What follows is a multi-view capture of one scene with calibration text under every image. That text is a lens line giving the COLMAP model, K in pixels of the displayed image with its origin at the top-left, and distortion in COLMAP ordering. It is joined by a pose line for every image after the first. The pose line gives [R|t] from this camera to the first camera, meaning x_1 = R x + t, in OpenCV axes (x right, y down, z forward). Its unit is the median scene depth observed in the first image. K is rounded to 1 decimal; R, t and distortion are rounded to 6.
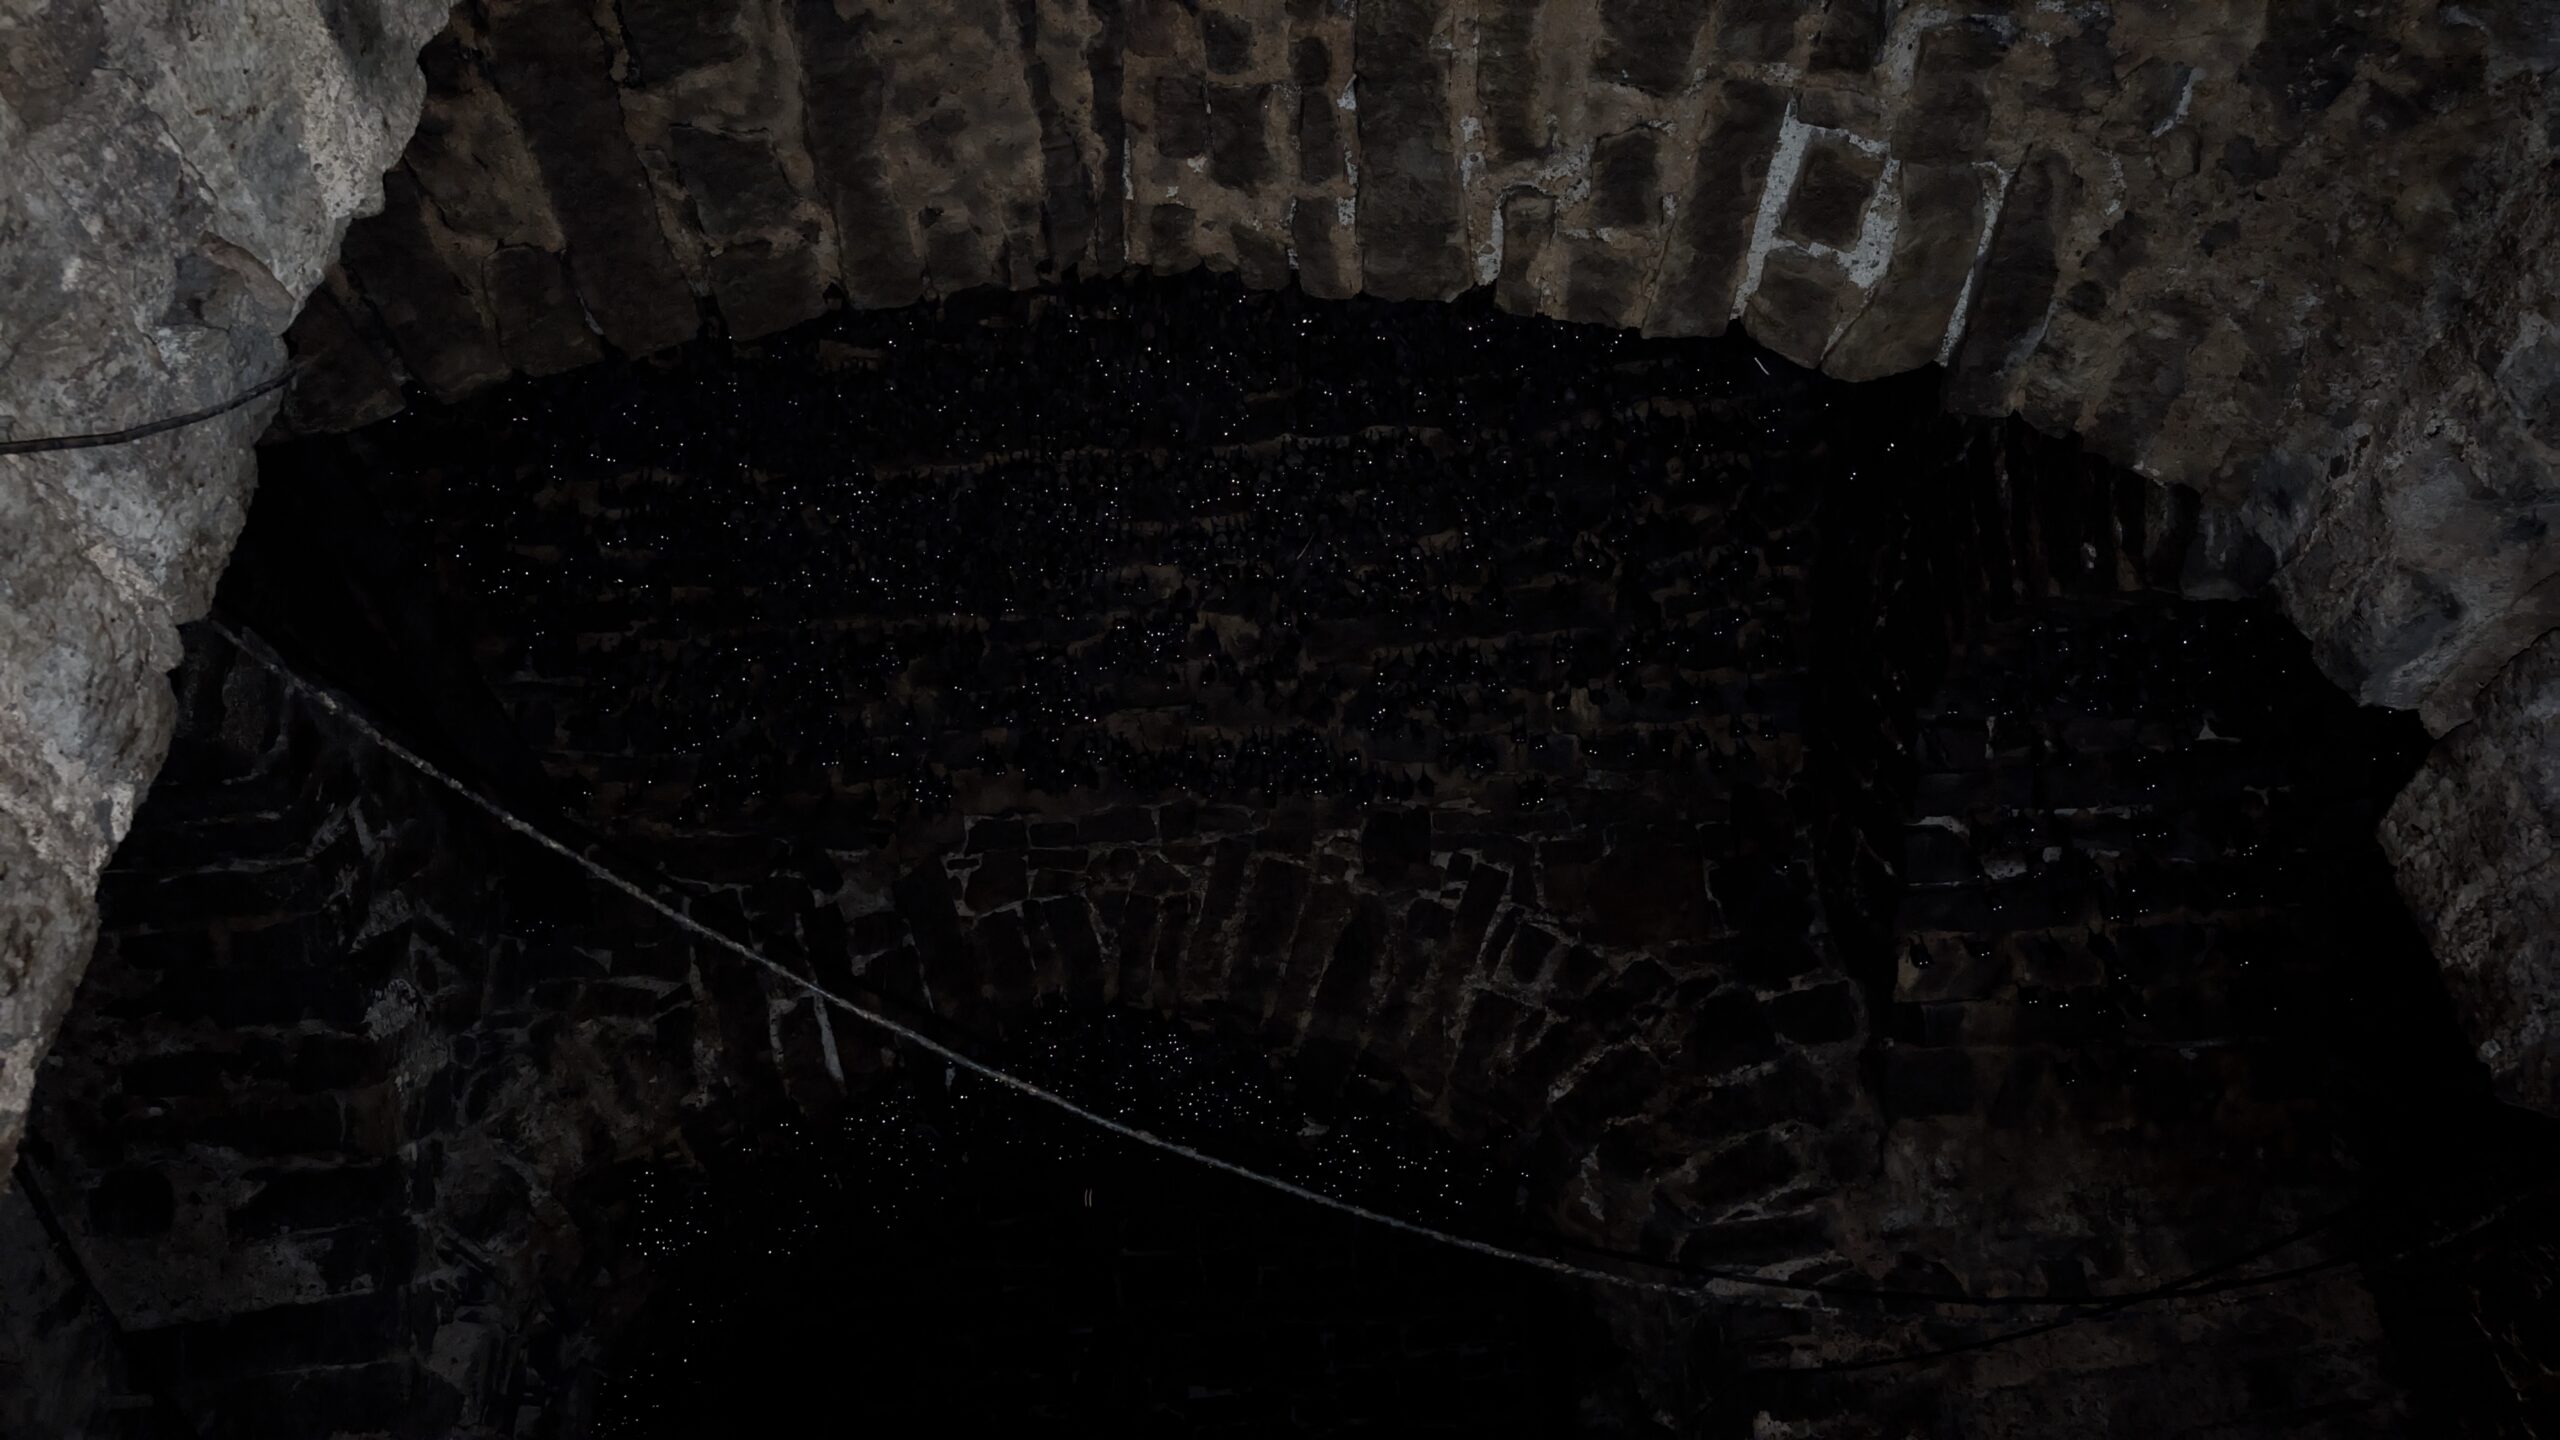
lens RADIAL K [[1781.9, 0, 1284.1], [0, 1781.9, 715.9], [0, 0, 1]] dist [0.001444, 0.002262]
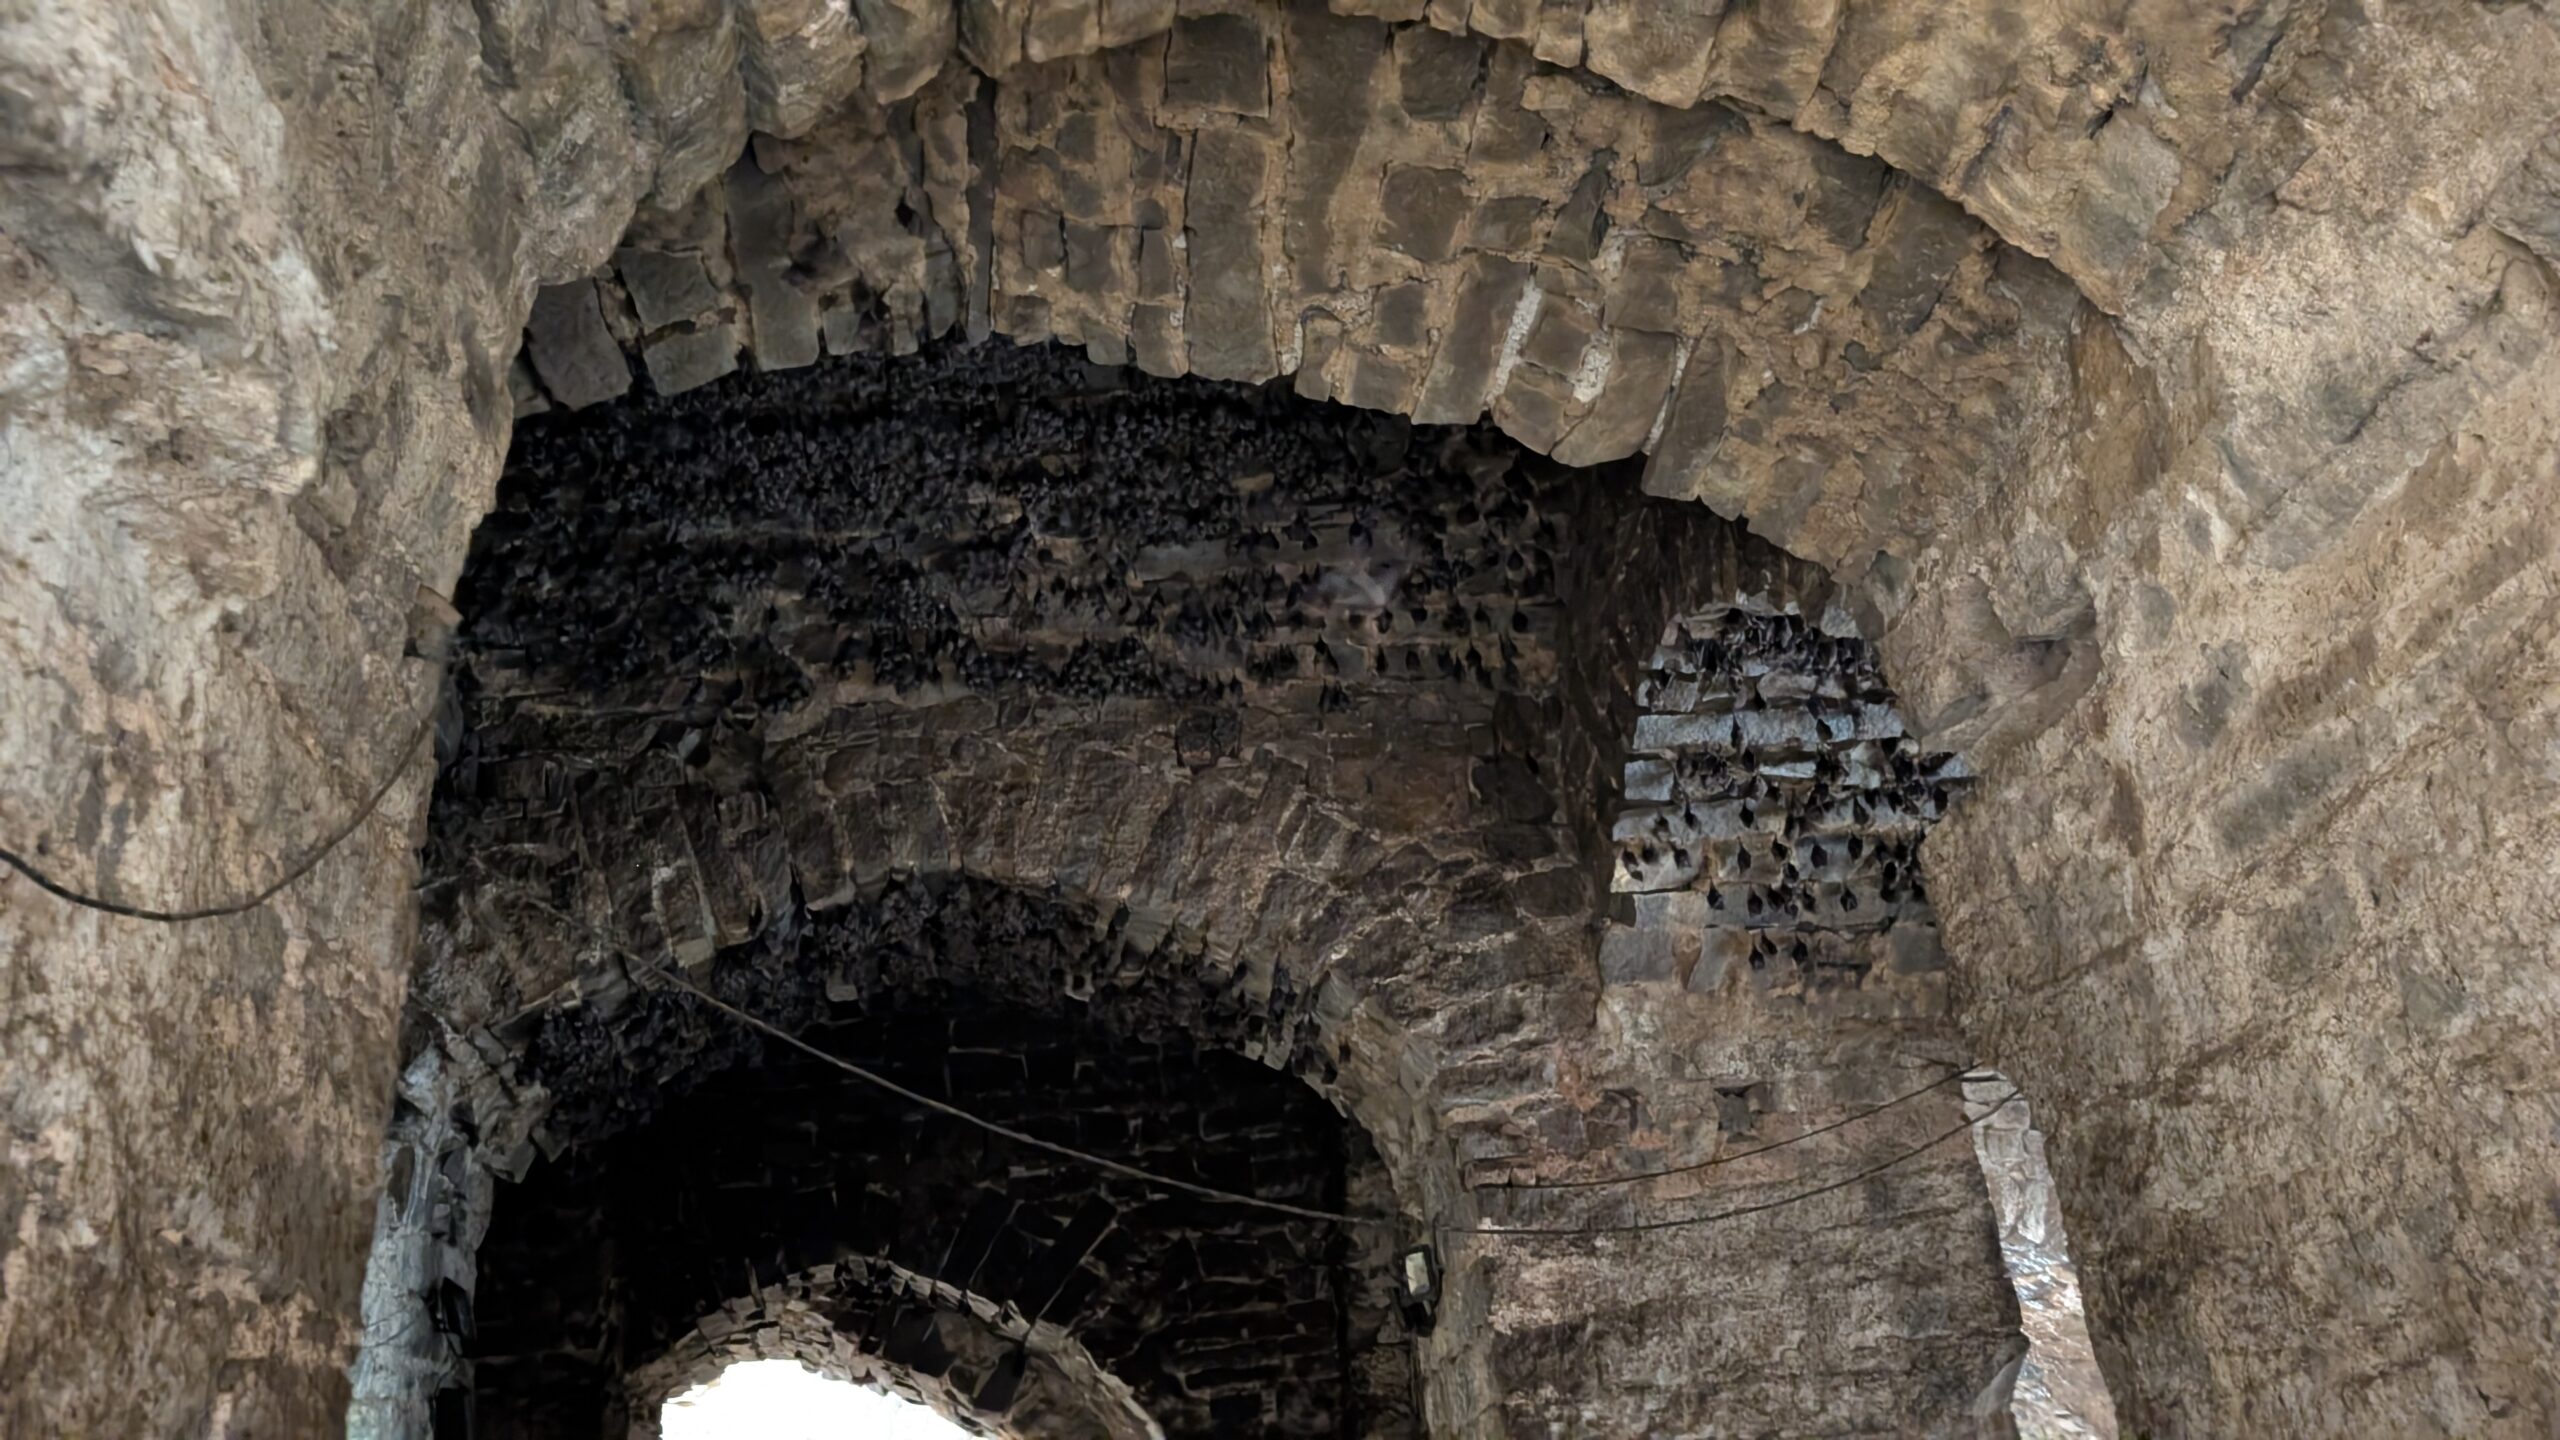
lens RADIAL K [[1781.9, 0, 1277.3], [0, 1781.9, 724.8], [0, 0, 1]] dist [0.001444, 0.002262]
pose [[0.994871, 0.028254, 0.097126, -0.006500], [-0.041524, 0.989638, 0.137451, -0.172454], [-0.092236, -0.140779, 0.985735, -0.244915]]
